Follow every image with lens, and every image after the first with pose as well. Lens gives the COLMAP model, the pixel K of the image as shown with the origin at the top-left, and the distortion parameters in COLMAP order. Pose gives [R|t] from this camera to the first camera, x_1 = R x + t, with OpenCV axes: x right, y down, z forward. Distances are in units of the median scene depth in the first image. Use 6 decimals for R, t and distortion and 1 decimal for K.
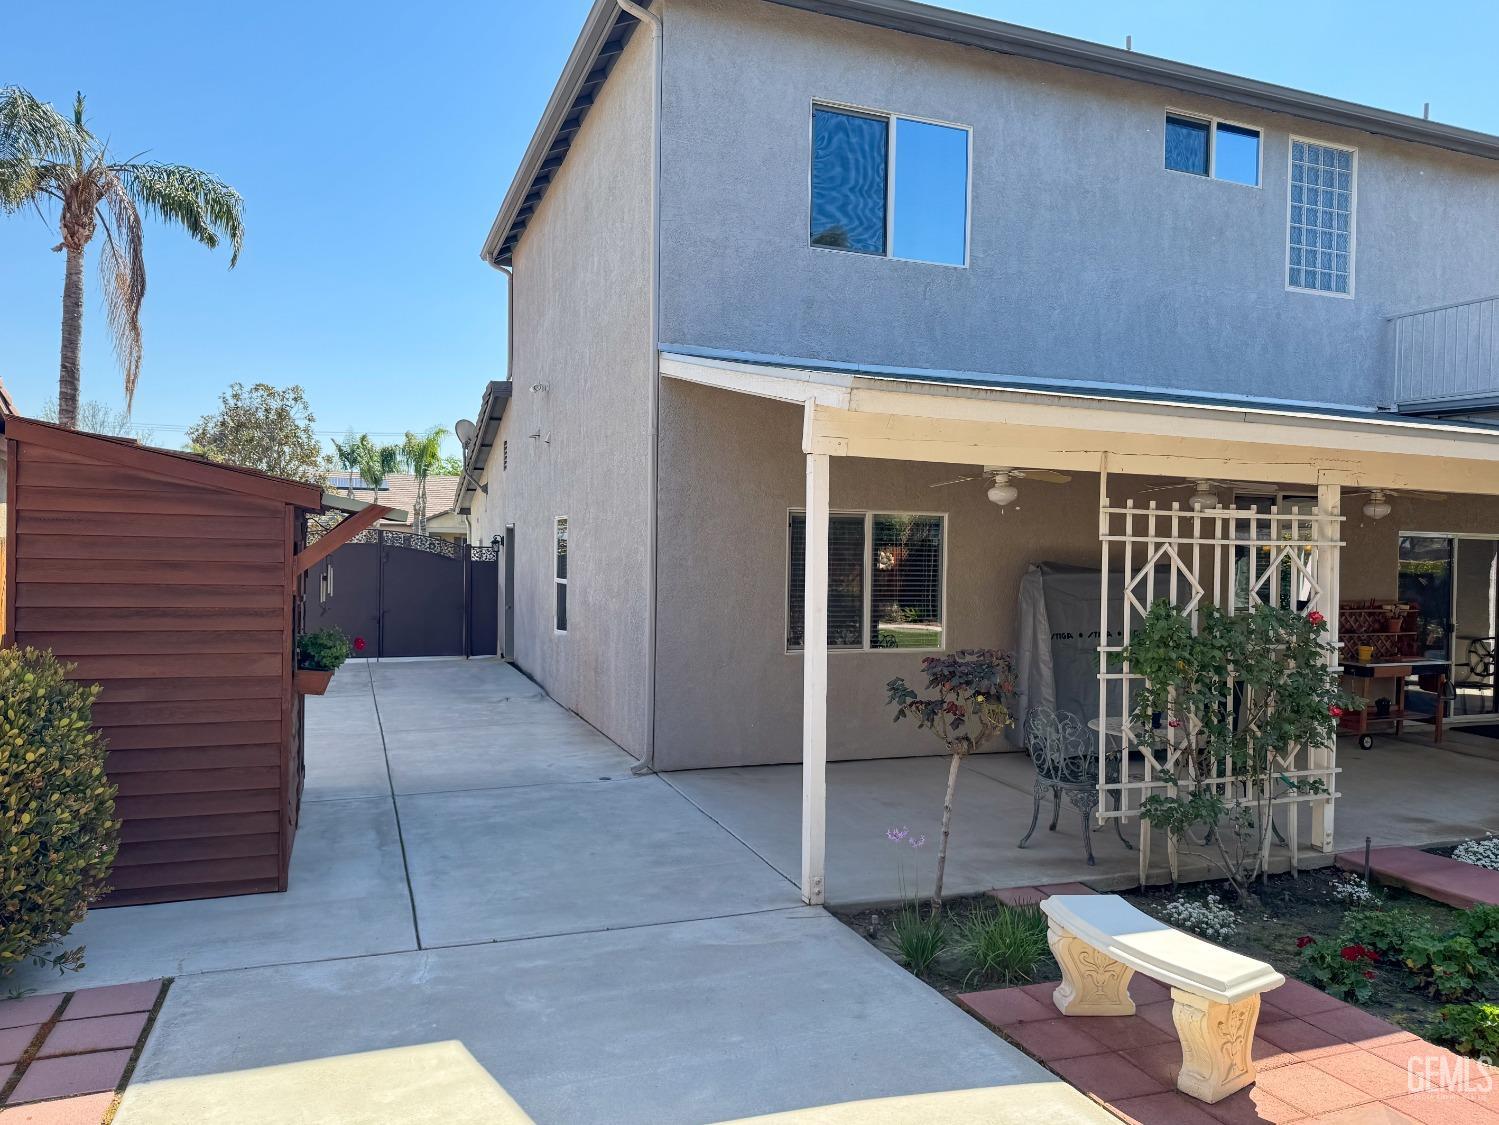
lens RADIAL K [[1038.7, 0, 749.5], [0, 1038.7, 562.5], [0, 0, 1]] dist [0.072984, -0.083393]
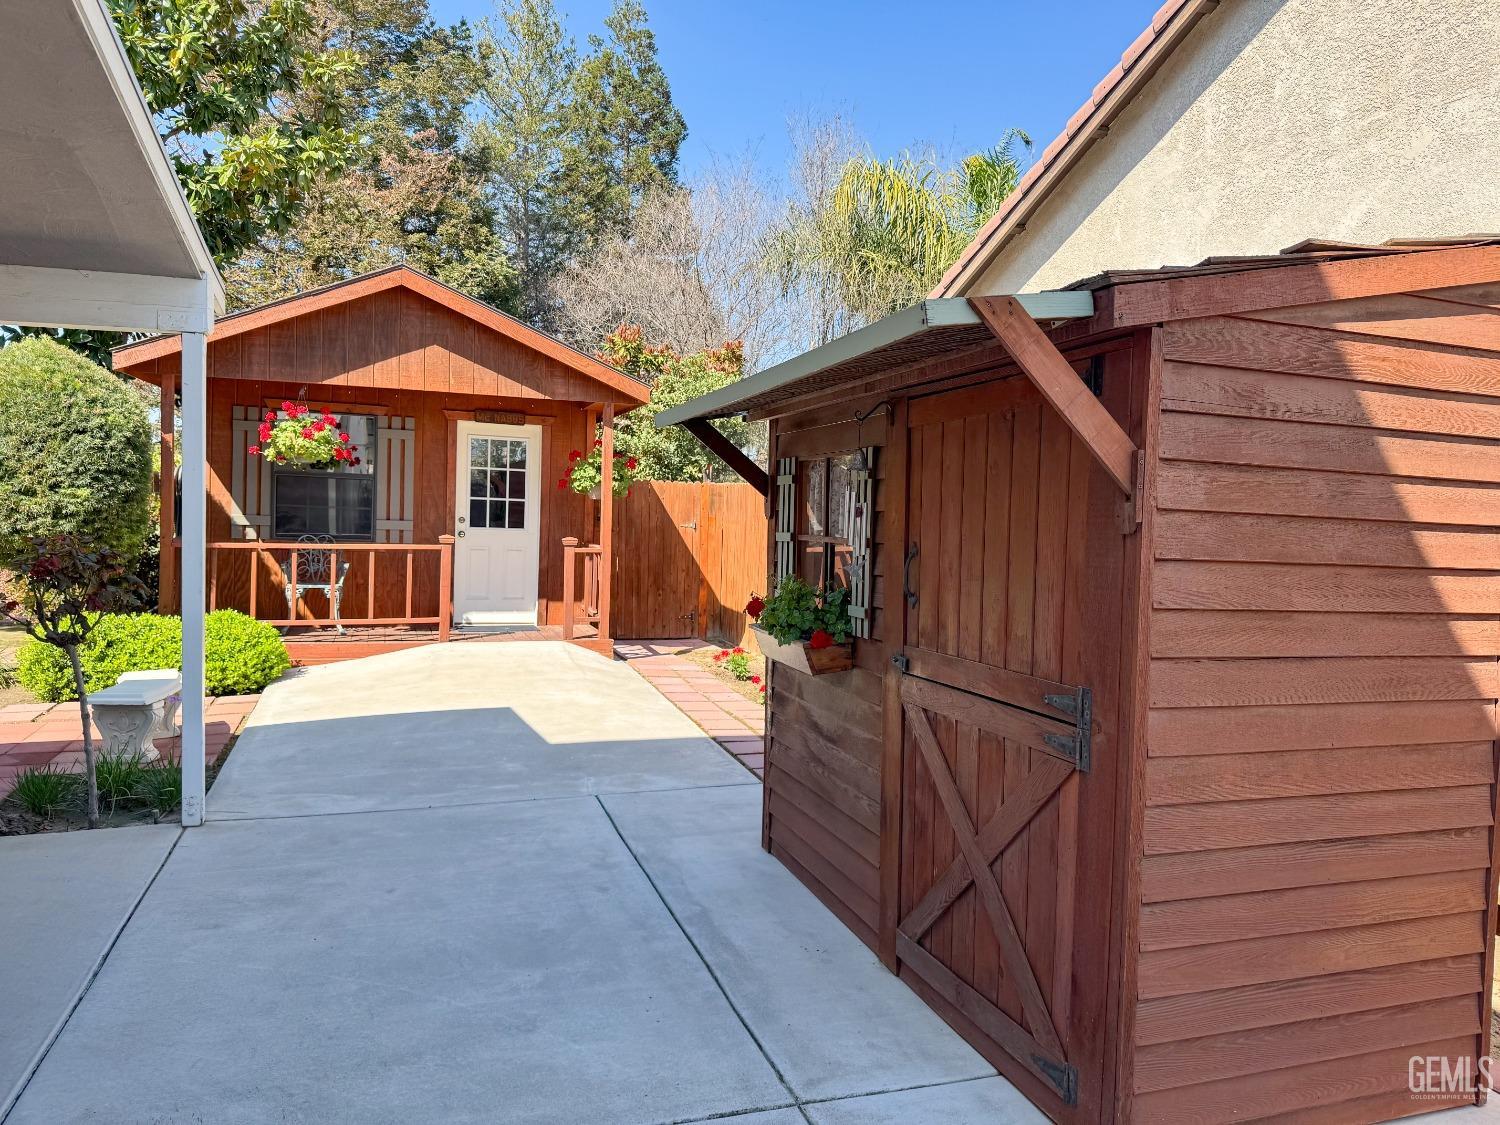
lens RADIAL K [[1039.4, 0, 750.0], [0, 1039.4, 562.5], [0, 0, 1]] dist [0.072984, -0.083393]
pose [[-0.998495, -0.040558, 0.036925, -0.452483], [-0.037747, 0.996553, 0.073876, 0.004718], [-0.039794, 0.072371, -0.996584, 1.871792]]
